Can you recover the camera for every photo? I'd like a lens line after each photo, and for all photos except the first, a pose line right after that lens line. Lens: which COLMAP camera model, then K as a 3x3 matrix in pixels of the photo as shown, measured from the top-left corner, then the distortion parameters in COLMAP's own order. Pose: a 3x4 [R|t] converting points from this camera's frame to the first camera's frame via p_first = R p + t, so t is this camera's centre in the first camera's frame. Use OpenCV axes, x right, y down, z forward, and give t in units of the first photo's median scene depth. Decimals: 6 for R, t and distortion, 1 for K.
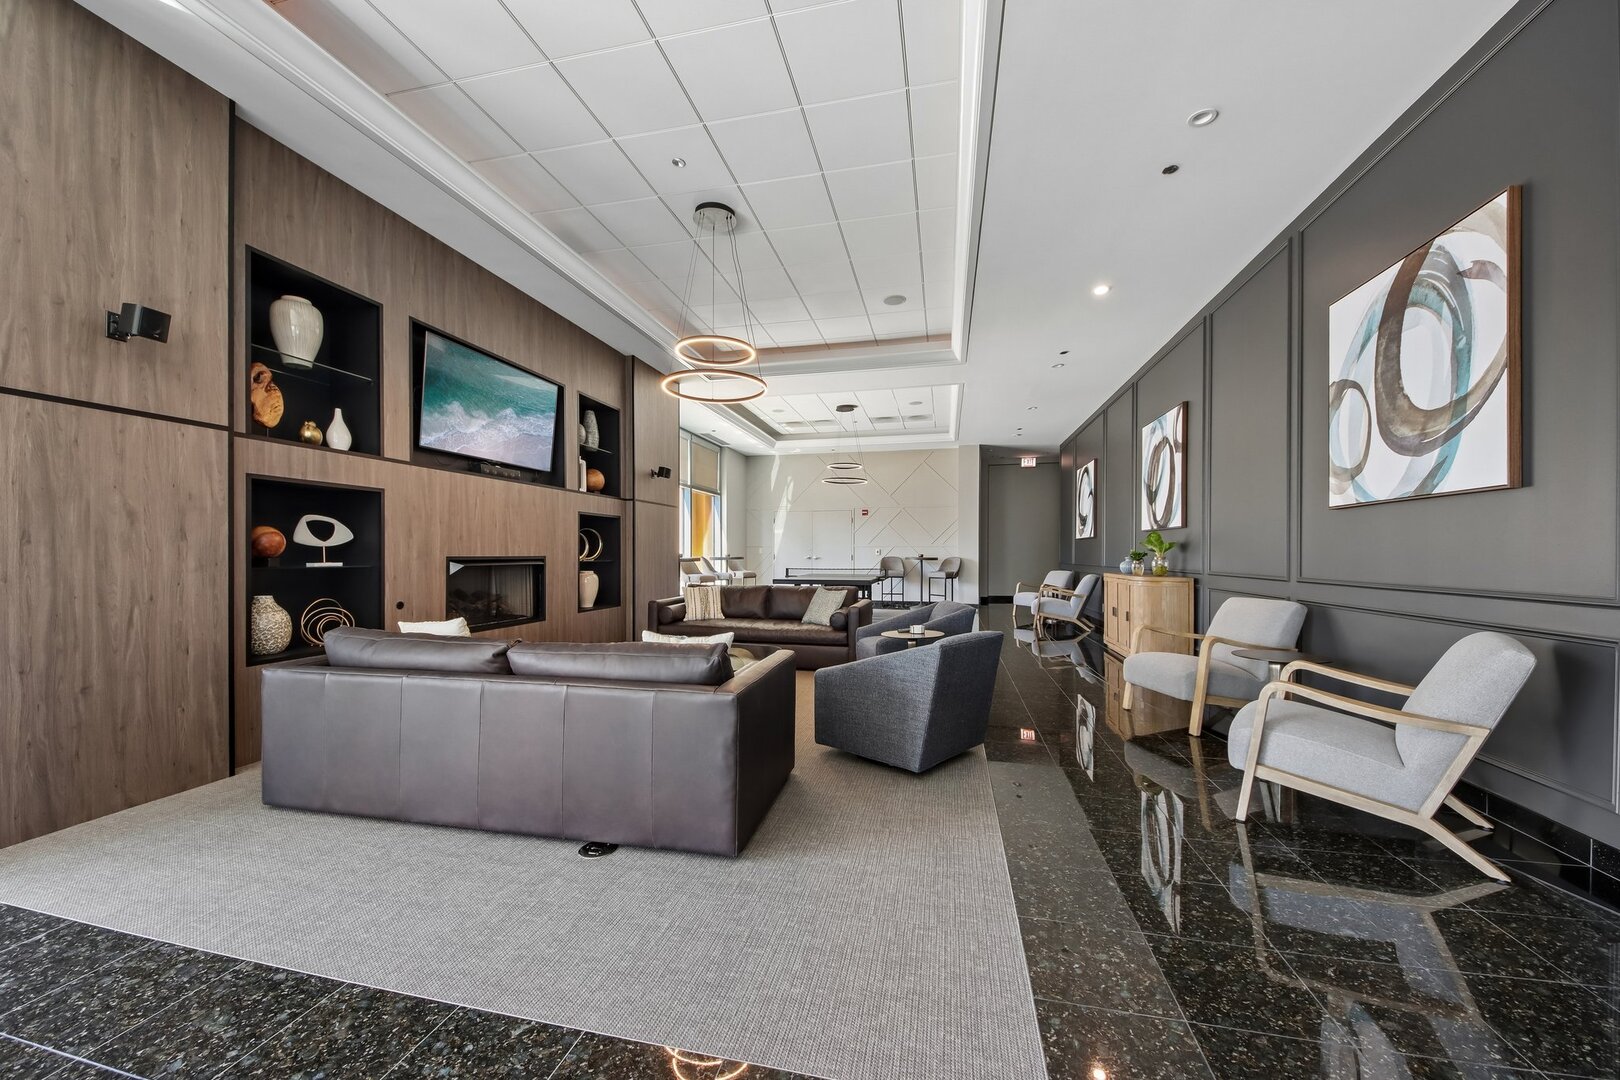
lens RADIAL K [[598.7, 0, 814.5], [0, 598.7, 558.2], [0, 0, 1]] dist [0.023397, -0.013374]
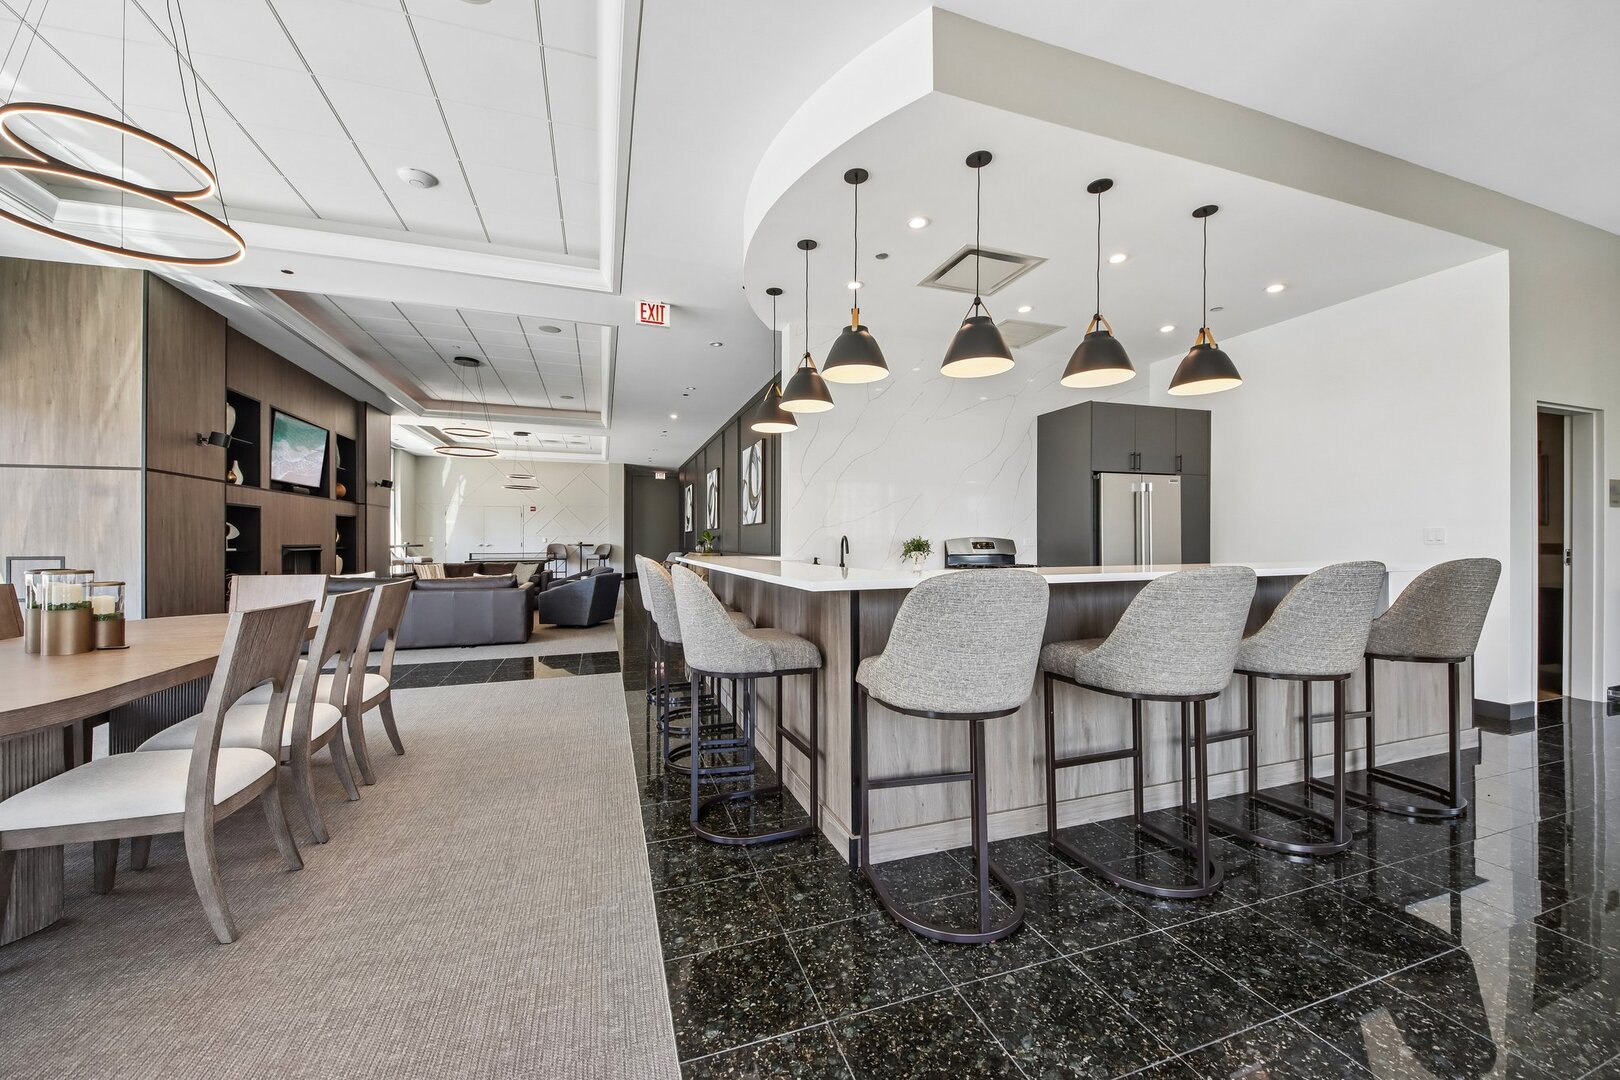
lens RADIAL K [[589.7, 0, 806.6], [0, 589.7, 543.7], [0, 0, 1]] dist [0.016025, -0.012013]
pose [[0.853422, -0.004197, 0.521204, -0.152139], [0.005278, 0.999986, -0.000590, 0.001715], [-0.521194, 0.003255, 0.853432, -0.750561]]
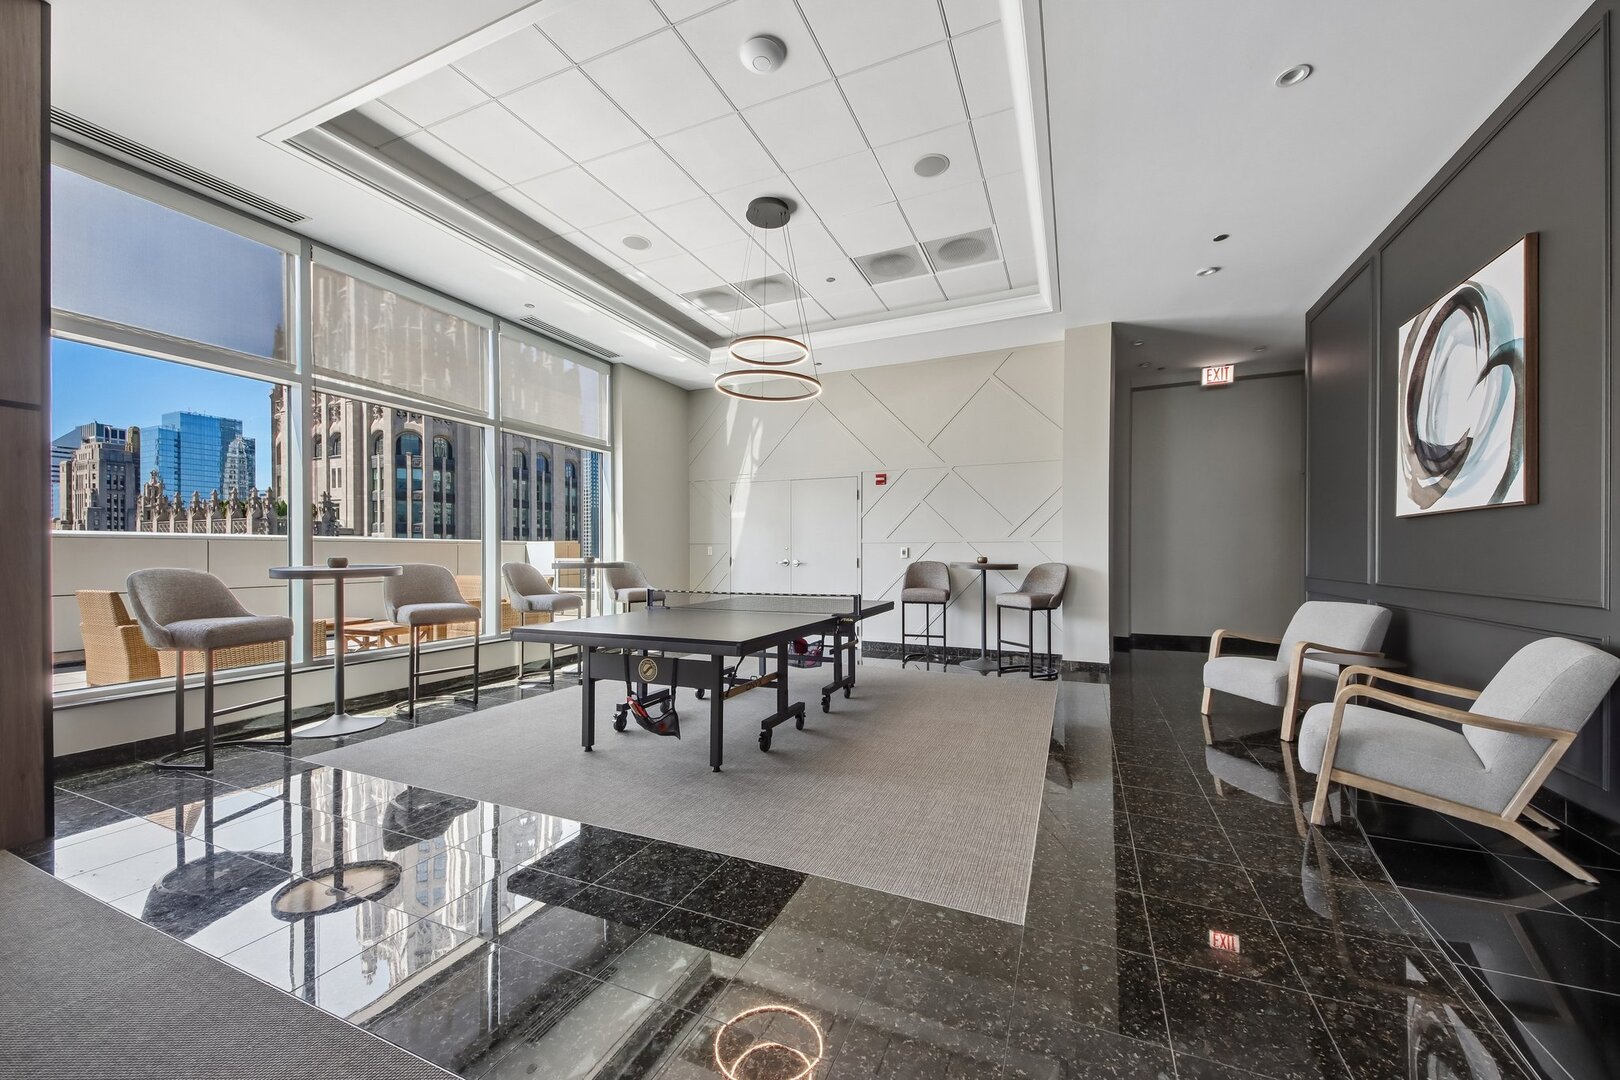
lens RADIAL K [[598.7, 0, 814.5], [0, 598.7, 558.2], [0, 0, 1]] dist [0.023397, -0.013374]
pose [[0.980859, 0.001080, -0.194715, 0.263479], [-0.001006, 0.999999, 0.000482, -0.011220], [0.194716, -0.000277, 0.980860, 0.930945]]
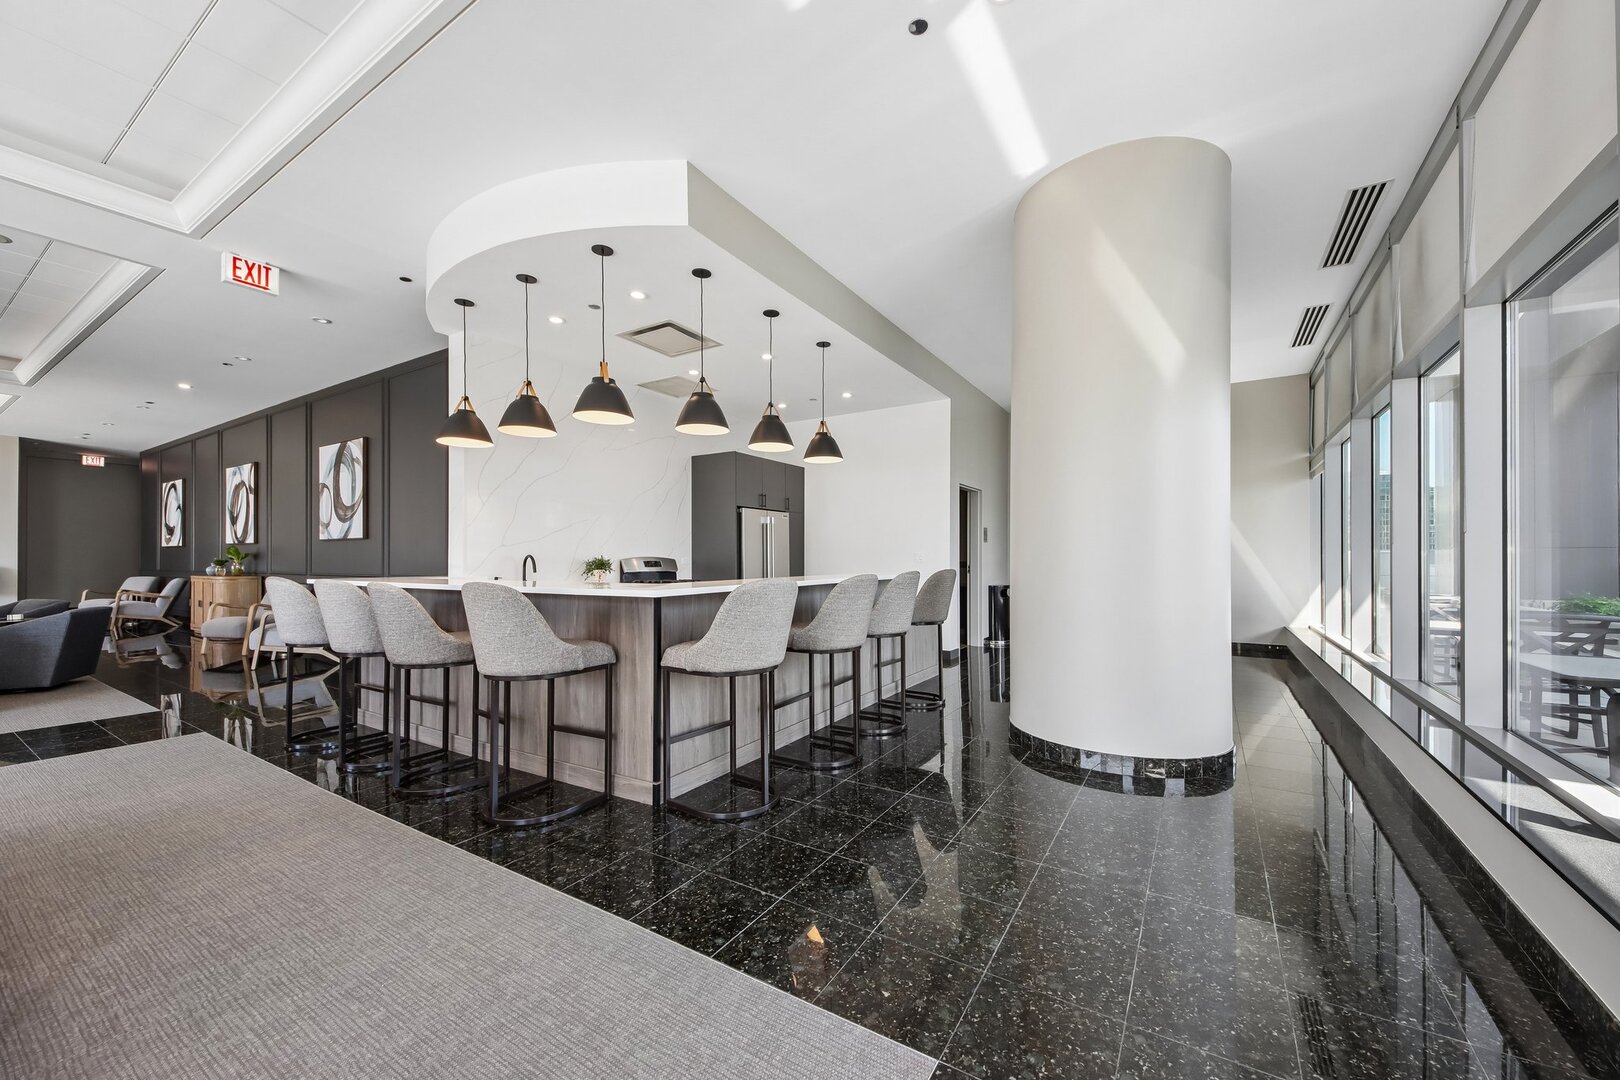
lens RADIAL K [[598.7, 0, 814.5], [0, 598.7, 558.2], [0, 0, 1]] dist [0.023397, -0.013374]
pose [[0.327360, 0.000427, 0.944900, -0.329389], [0.007005, 0.999971, -0.002879, 0.000402], [-0.944874, 0.007562, 0.327348, -0.740887]]
